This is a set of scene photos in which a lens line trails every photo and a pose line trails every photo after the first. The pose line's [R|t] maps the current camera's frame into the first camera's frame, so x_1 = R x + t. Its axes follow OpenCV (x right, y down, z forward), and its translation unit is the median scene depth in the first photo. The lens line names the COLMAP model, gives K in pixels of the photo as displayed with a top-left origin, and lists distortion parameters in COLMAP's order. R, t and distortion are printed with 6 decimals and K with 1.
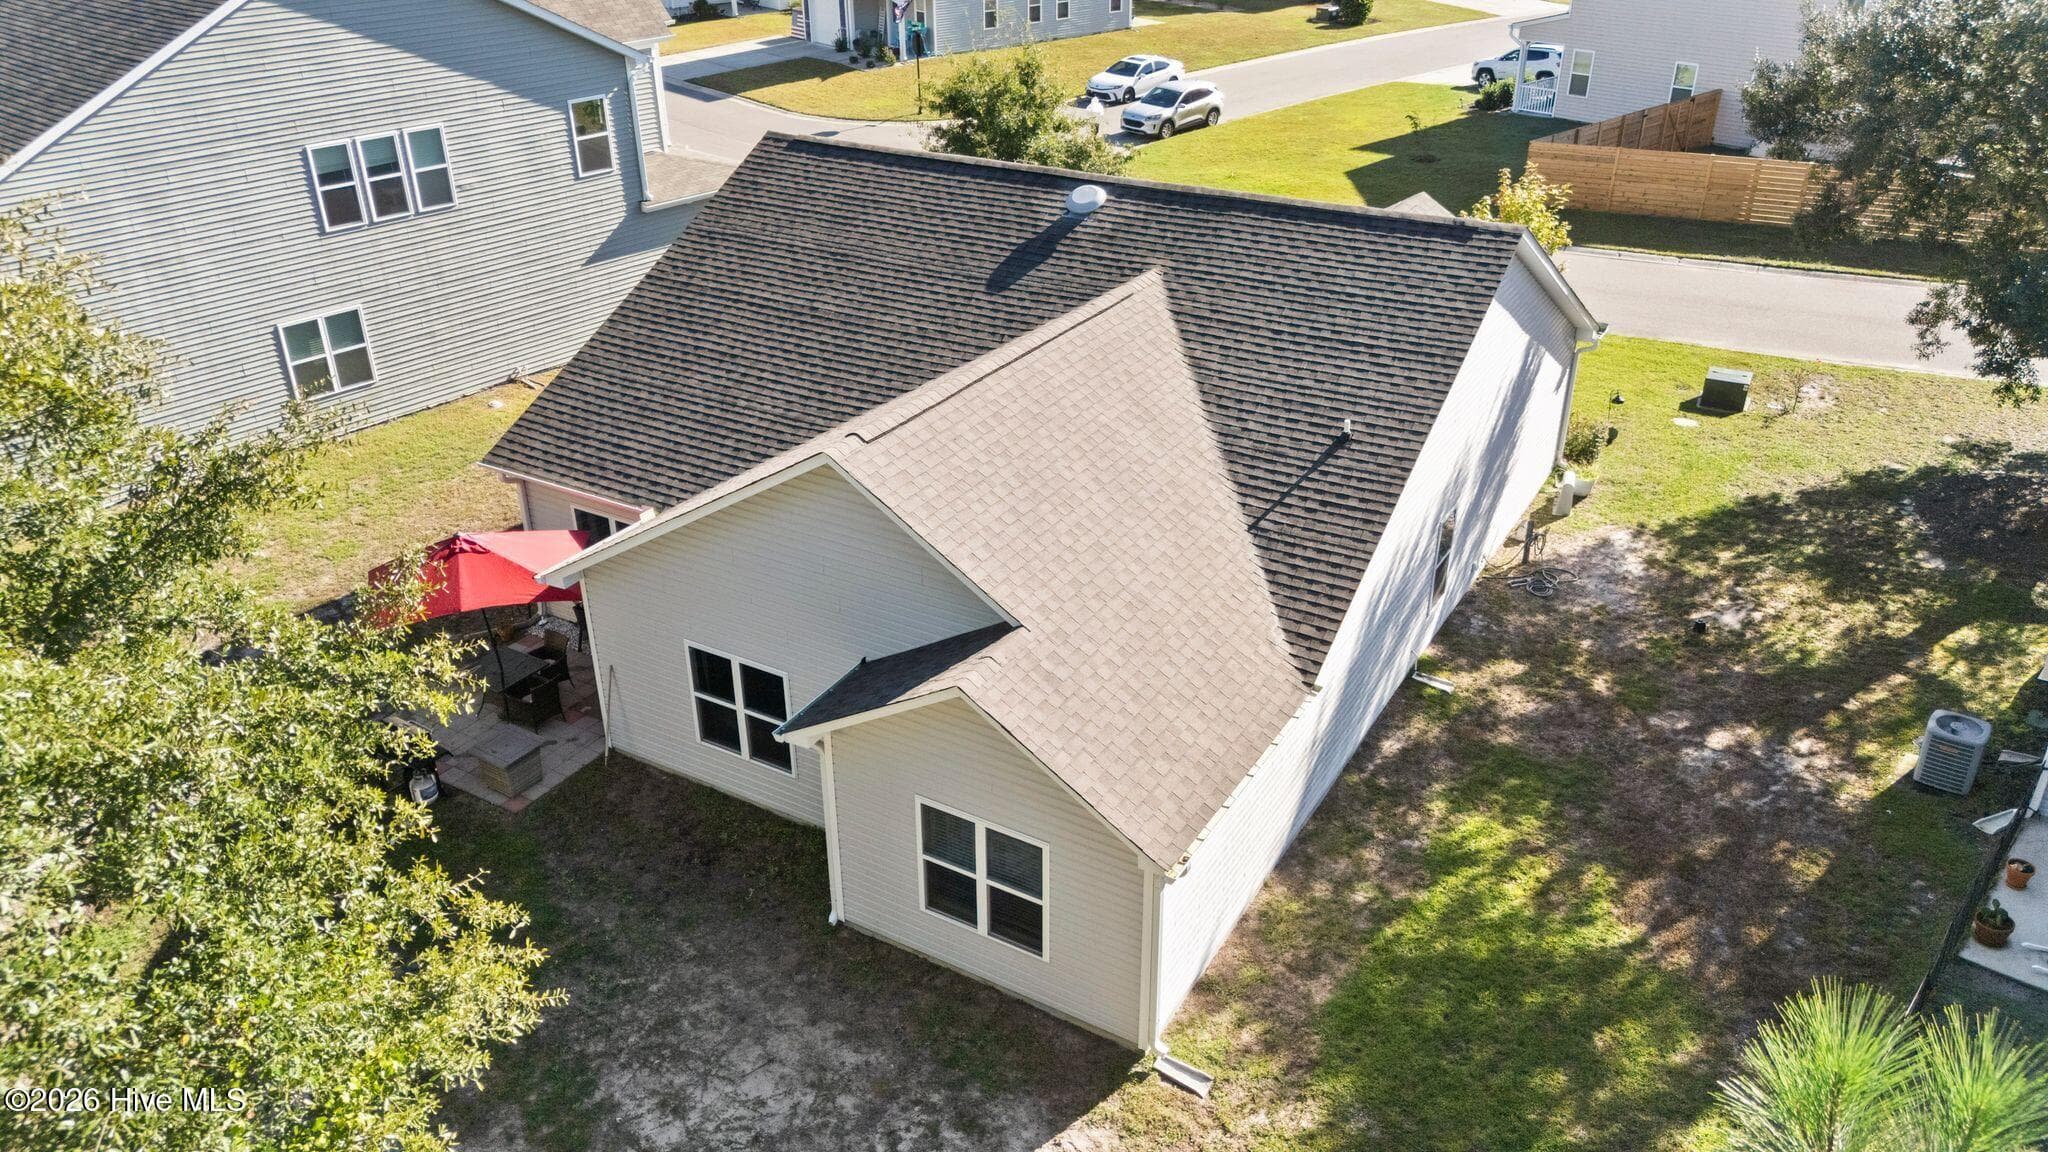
lens RADIAL K [[1518.9, 0, 1024.0], [0, 1518.9, 576.0], [0, 0, 1]] dist [0.040100, -0.003058]
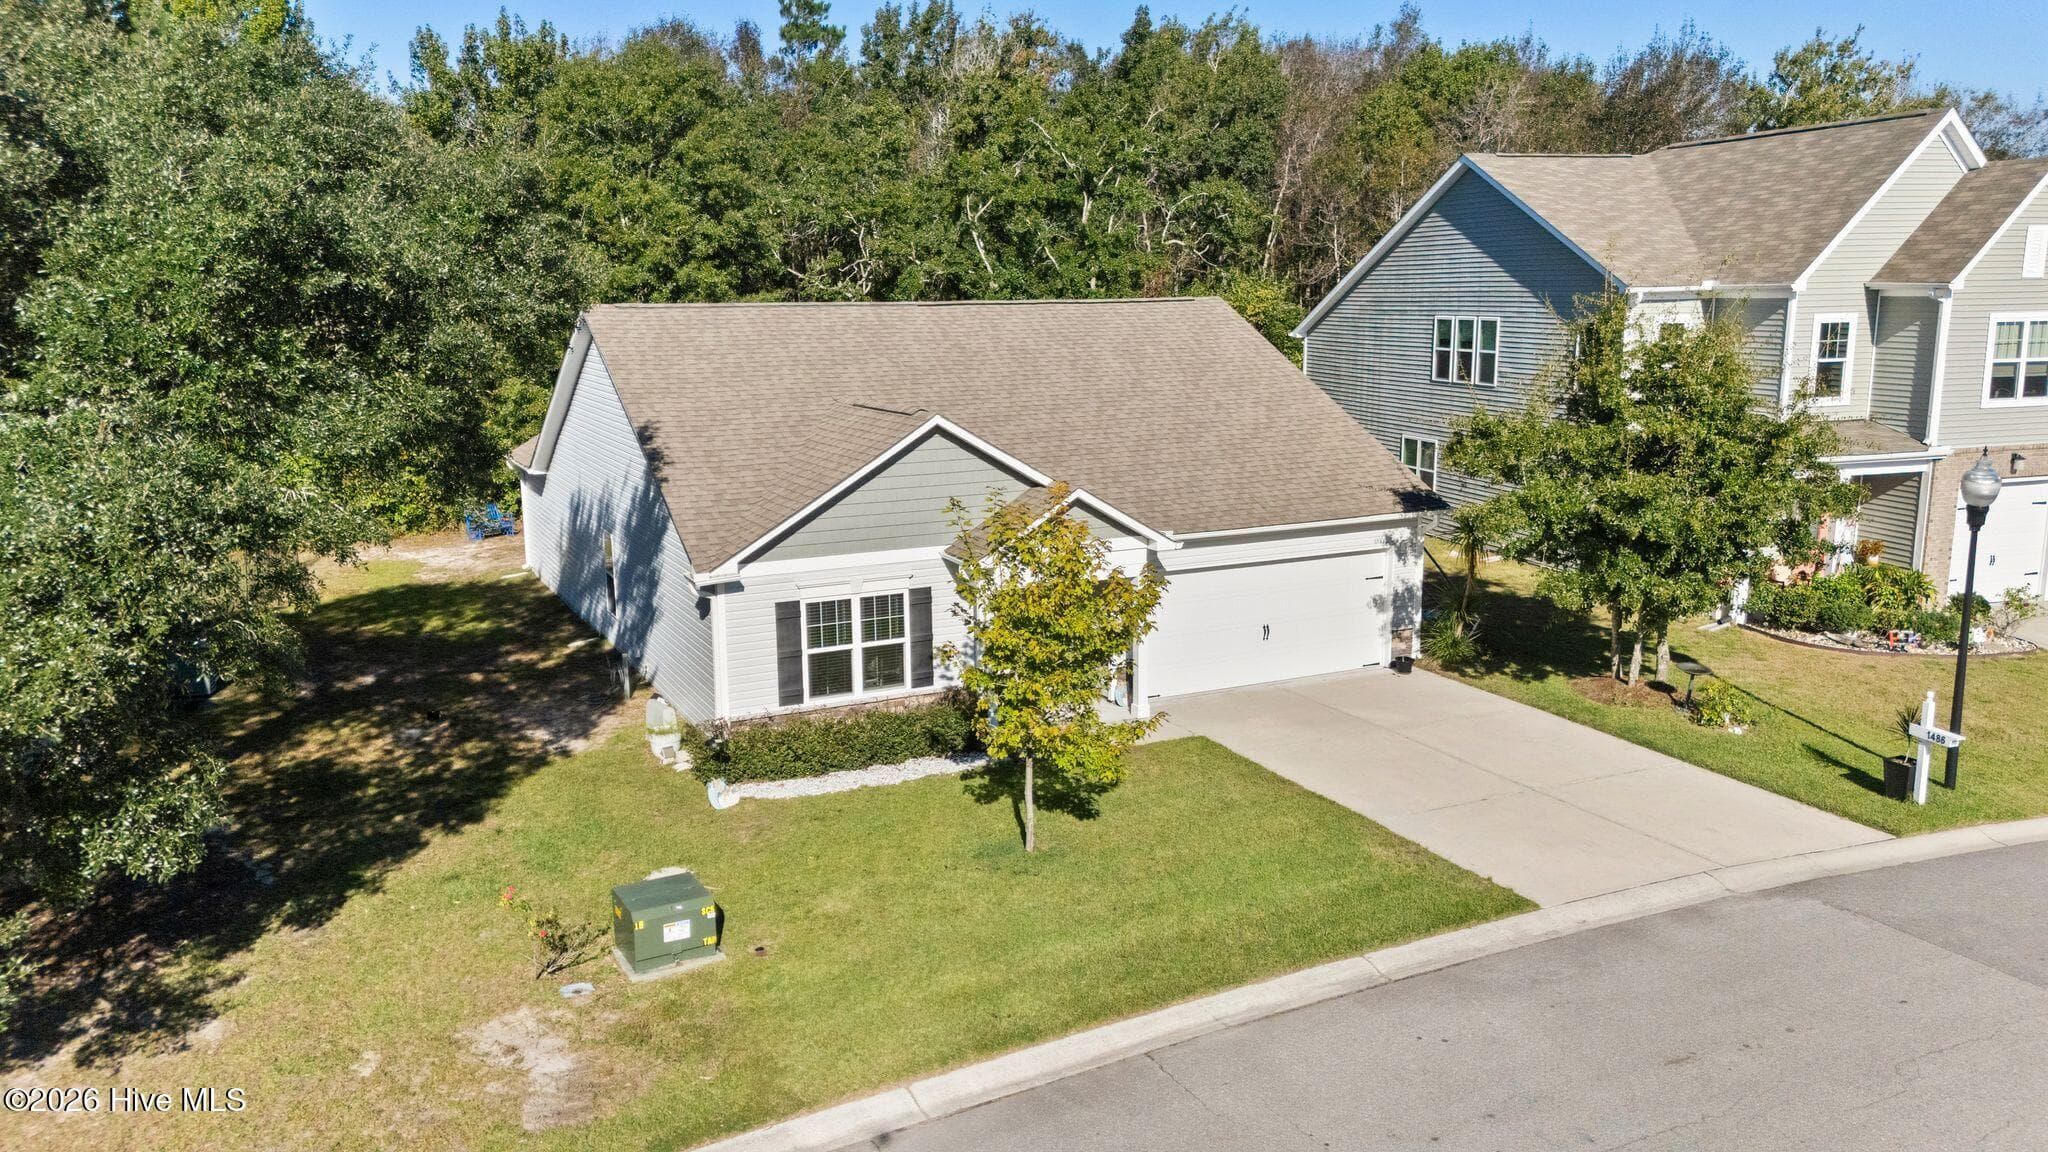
lens RADIAL K [[1518.9, 0, 1024.0], [0, 1518.9, 576.0], [0, 0, 1]] dist [0.040100, -0.003058]
pose [[-0.544915, 0.172392, -0.820578, 0.867658], [-0.384020, 0.818657, 0.427001, -0.520650], [0.745384, 0.547798, -0.379896, 1.350546]]
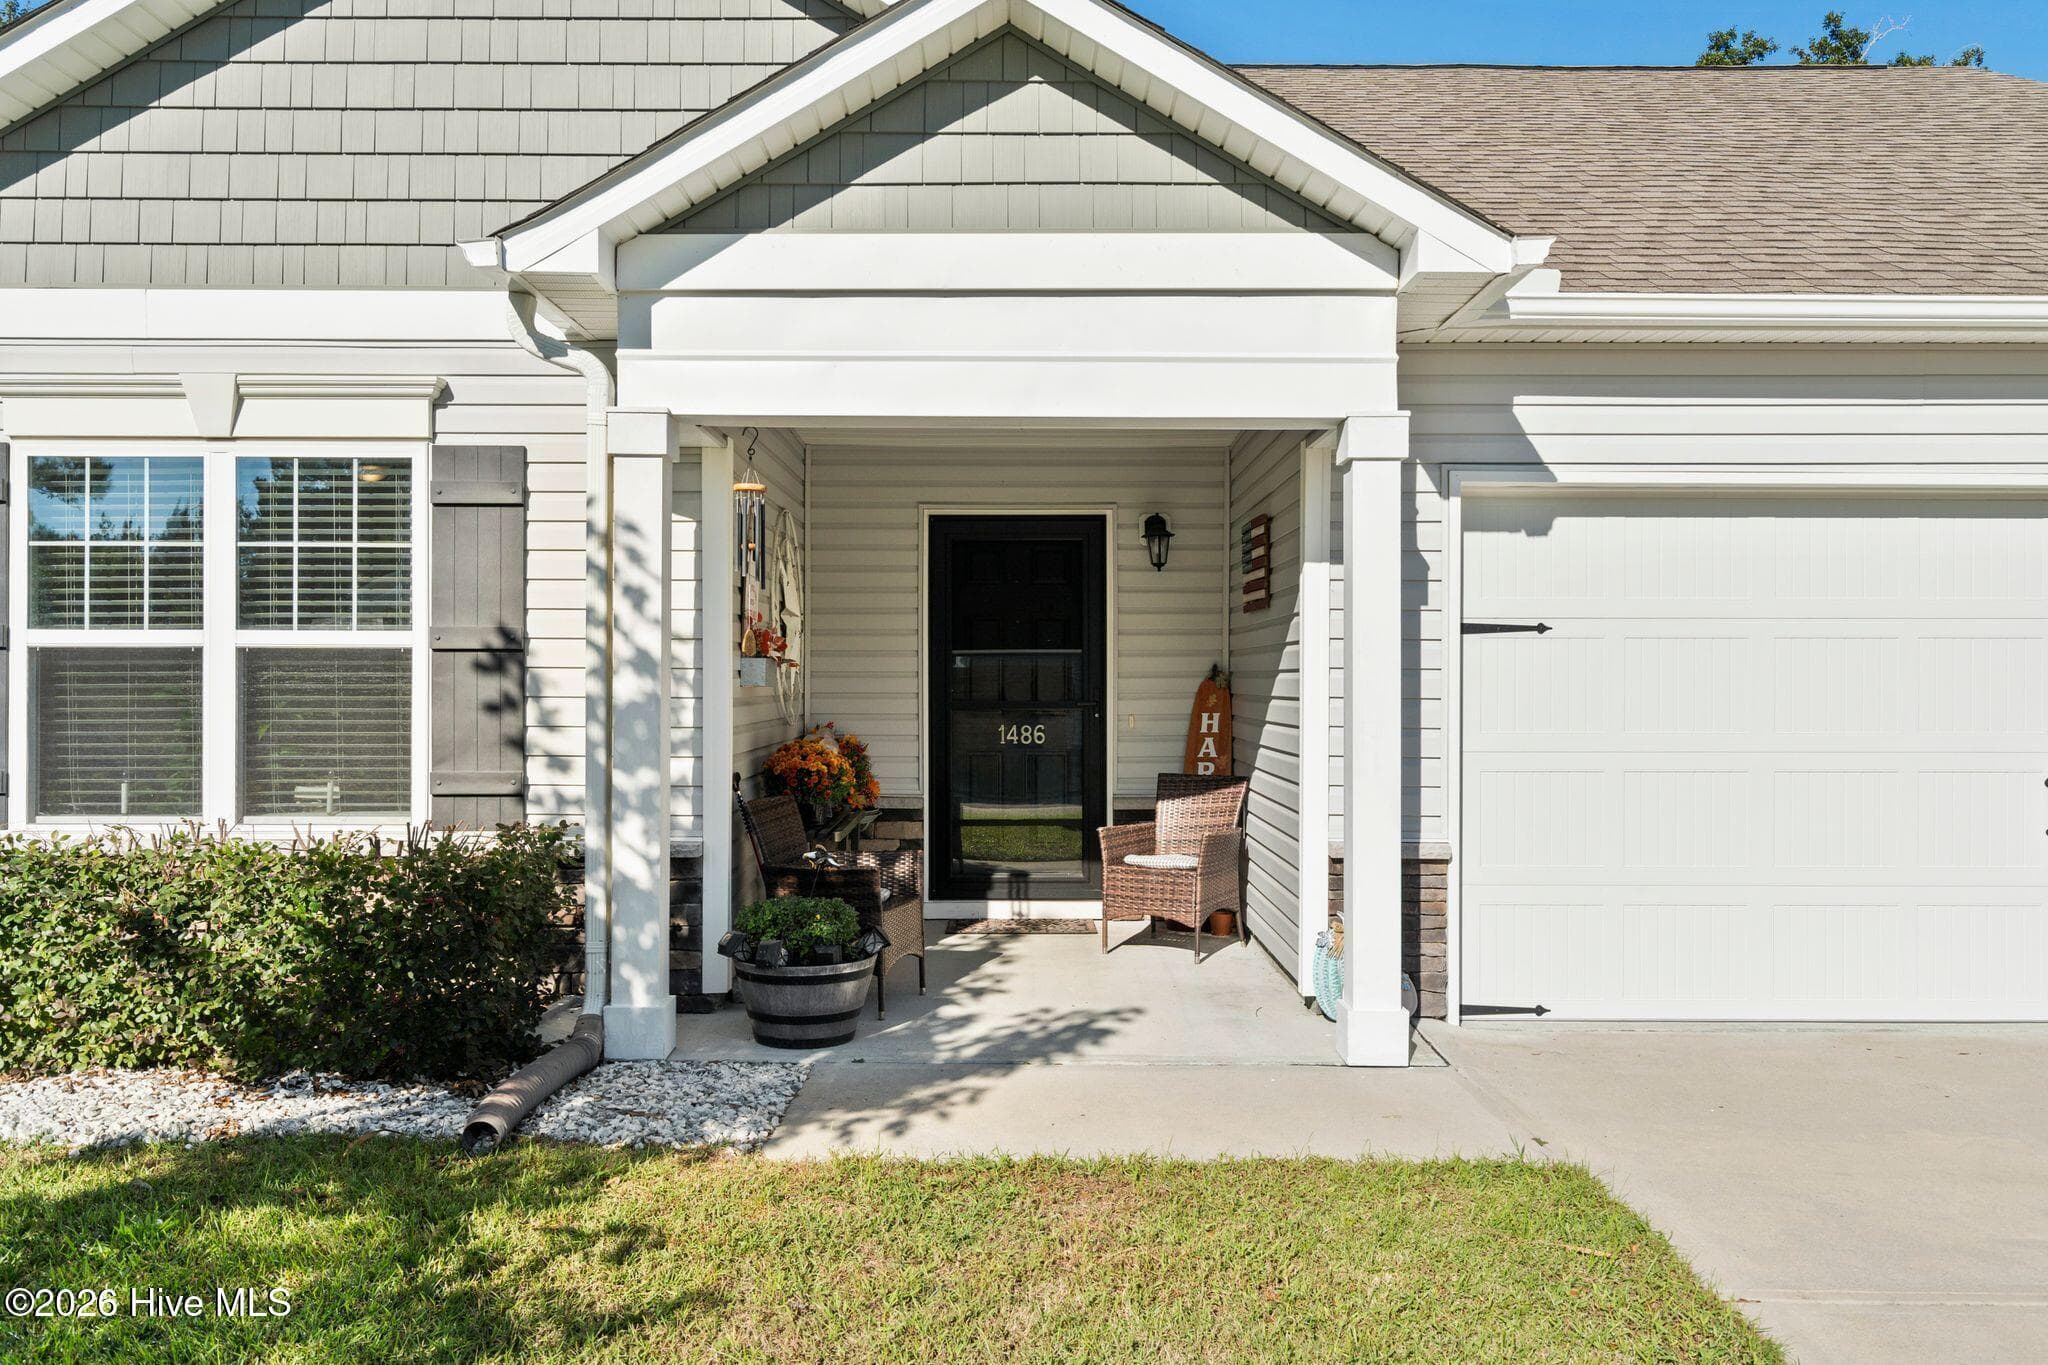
lens RADIAL K [[1655.8, 0, 1024.0], [0, 1655.8, 682.5], [0, 0, 1]] dist [0.003172, -0.000399]
pose [[-0.858112, 0.004492, -0.513443, 0.309404], [-0.233532, 0.887136, 0.398061, -0.240602], [0.457282, 0.461486, -0.760213, 1.239609]]
